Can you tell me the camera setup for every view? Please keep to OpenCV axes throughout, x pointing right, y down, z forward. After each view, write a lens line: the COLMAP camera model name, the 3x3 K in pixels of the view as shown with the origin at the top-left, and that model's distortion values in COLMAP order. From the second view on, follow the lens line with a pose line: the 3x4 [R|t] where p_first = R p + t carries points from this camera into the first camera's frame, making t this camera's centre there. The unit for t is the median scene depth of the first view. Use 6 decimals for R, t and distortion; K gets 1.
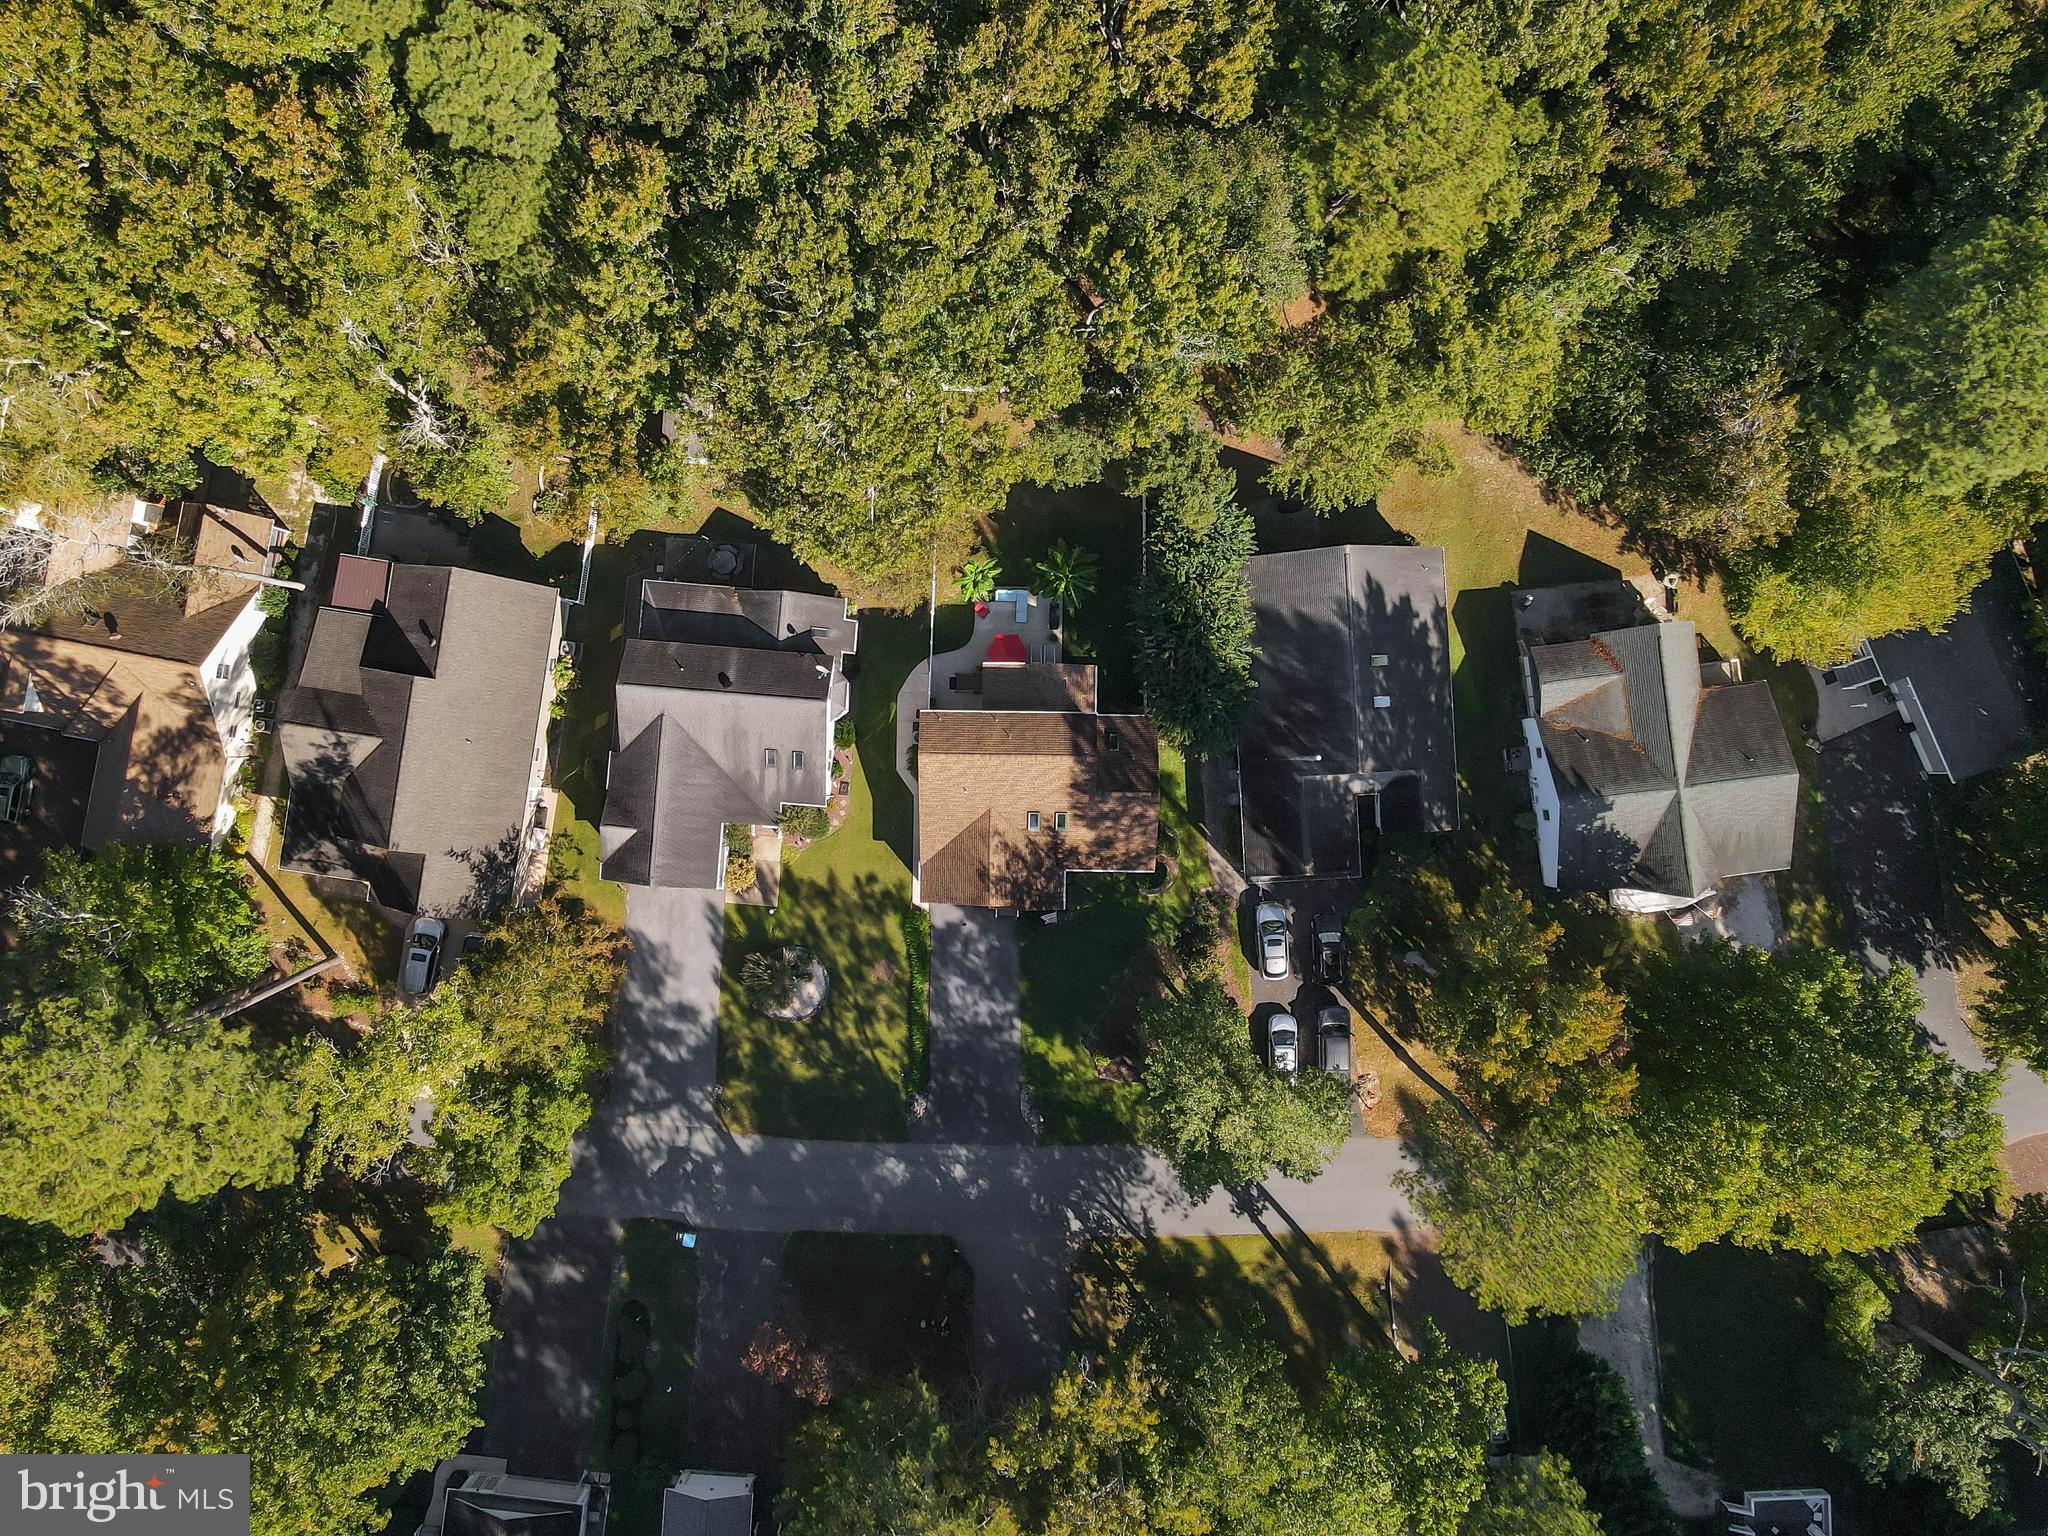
lens RADIAL K [[1498.5, 0, 1024.0], [0, 1498.5, 768.0], [0, 0, 1]] dist [0.007104, 0.002635]
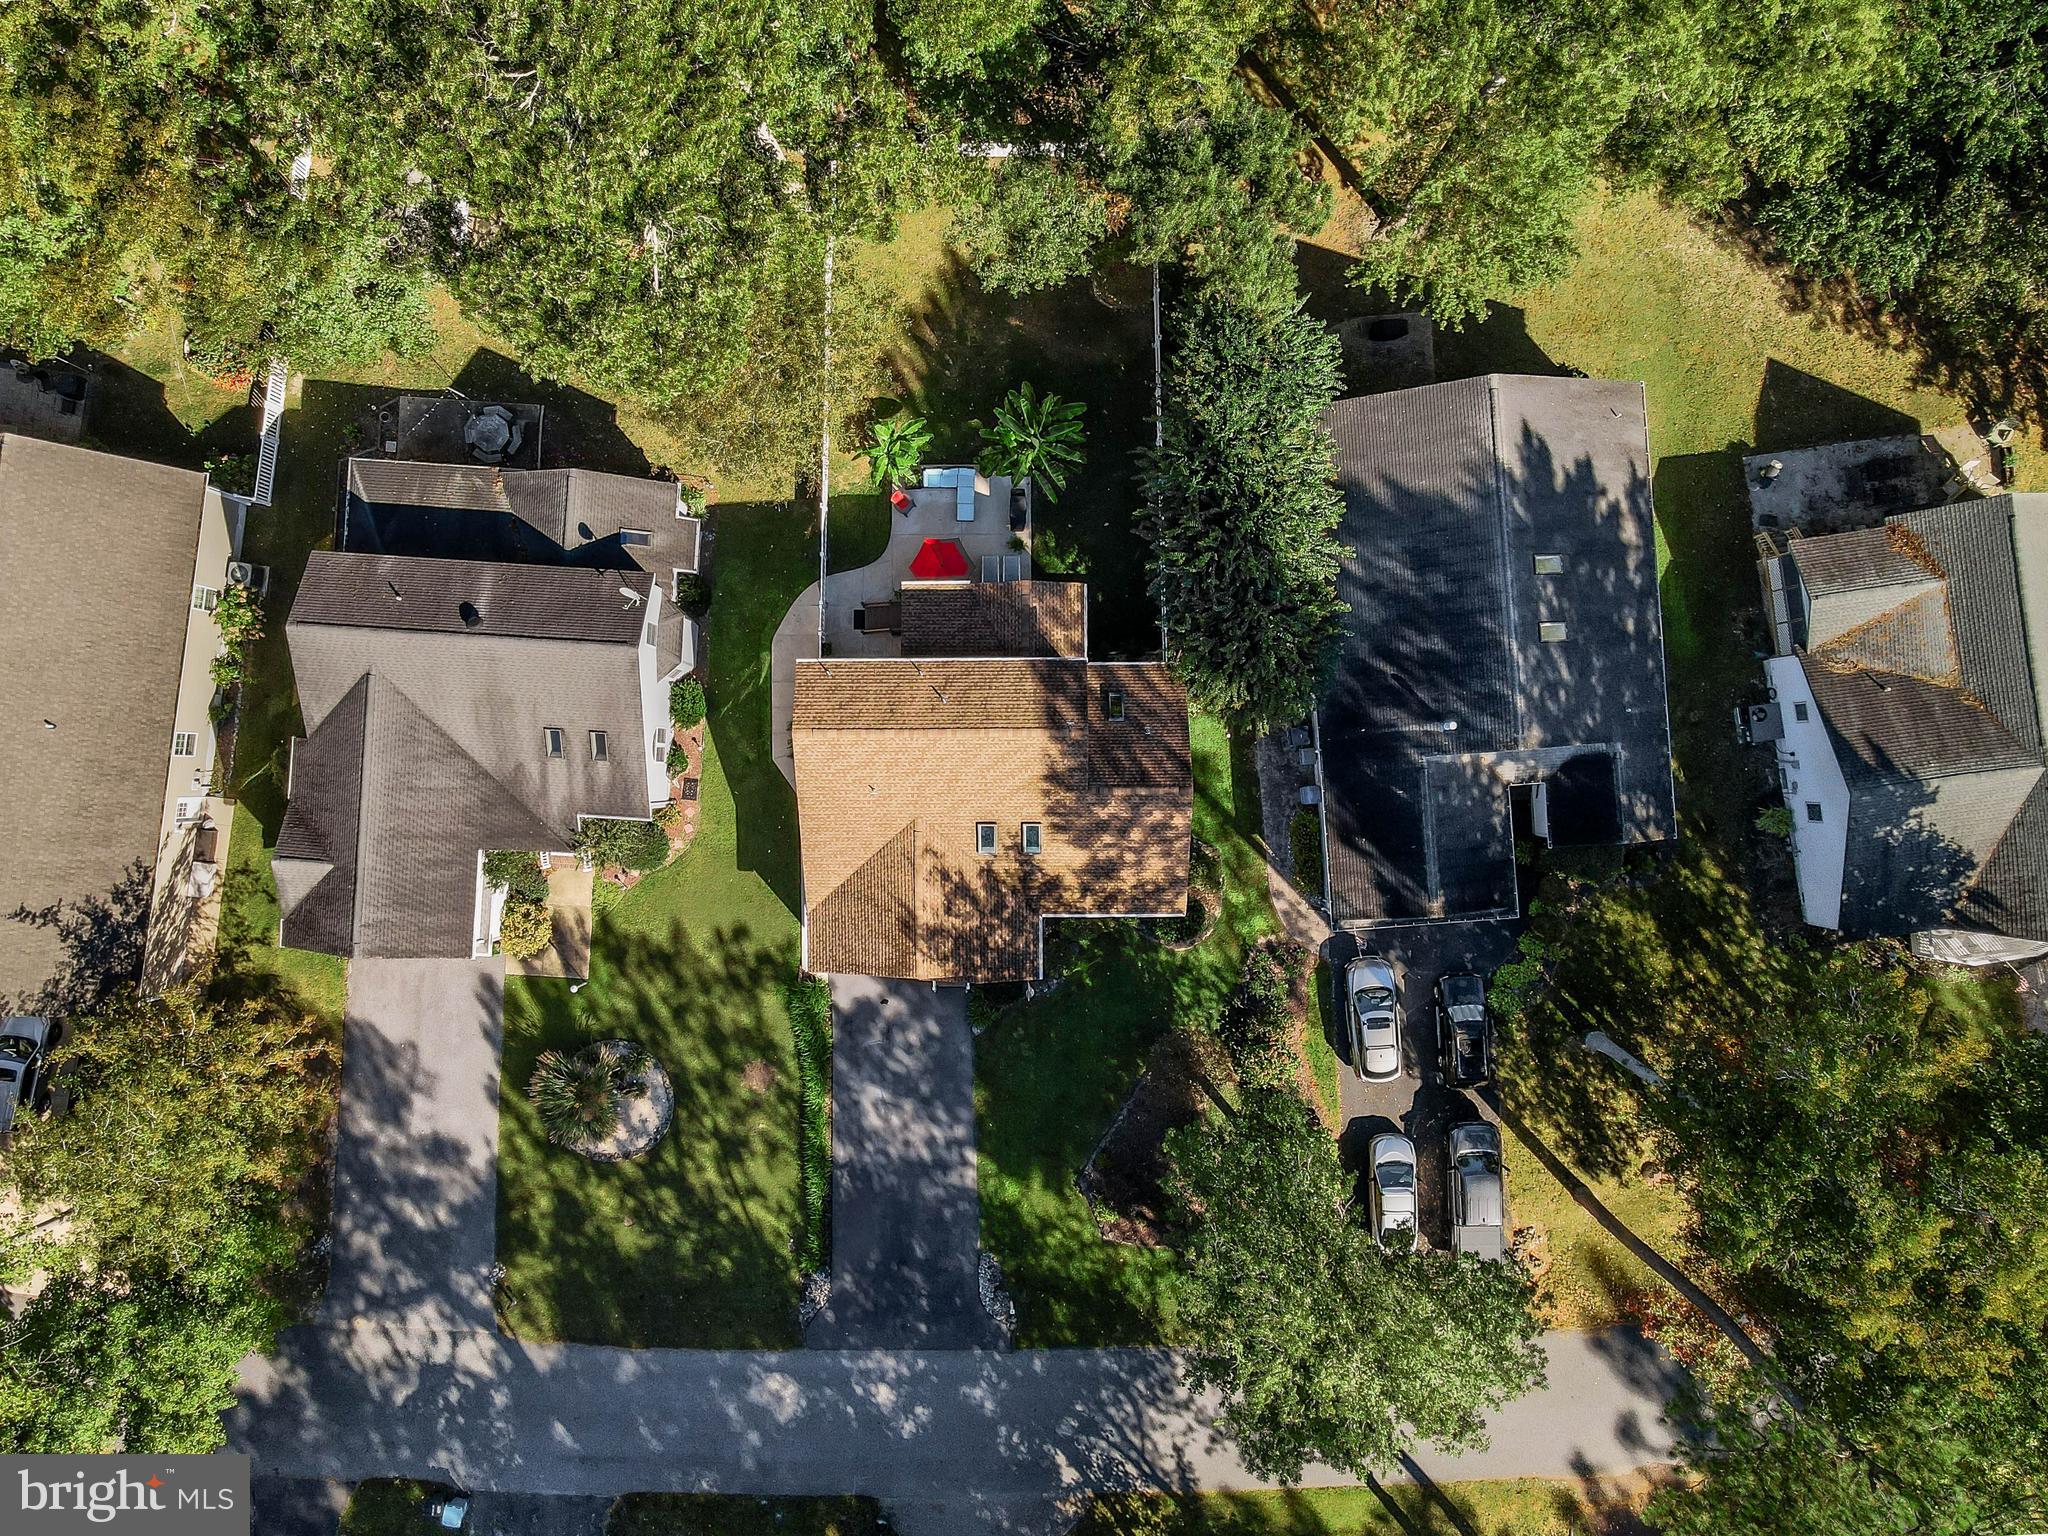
lens RADIAL K [[1498.5, 0, 1024.0], [0, 1498.5, 768.0], [0, 0, 1]] dist [0.007104, 0.002635]
pose [[0.999823, -0.018820, -0.000324, 0.021132], [0.018820, 0.999821, 0.001965, 0.005770], [0.000287, -0.001971, 0.999998, 0.371613]]
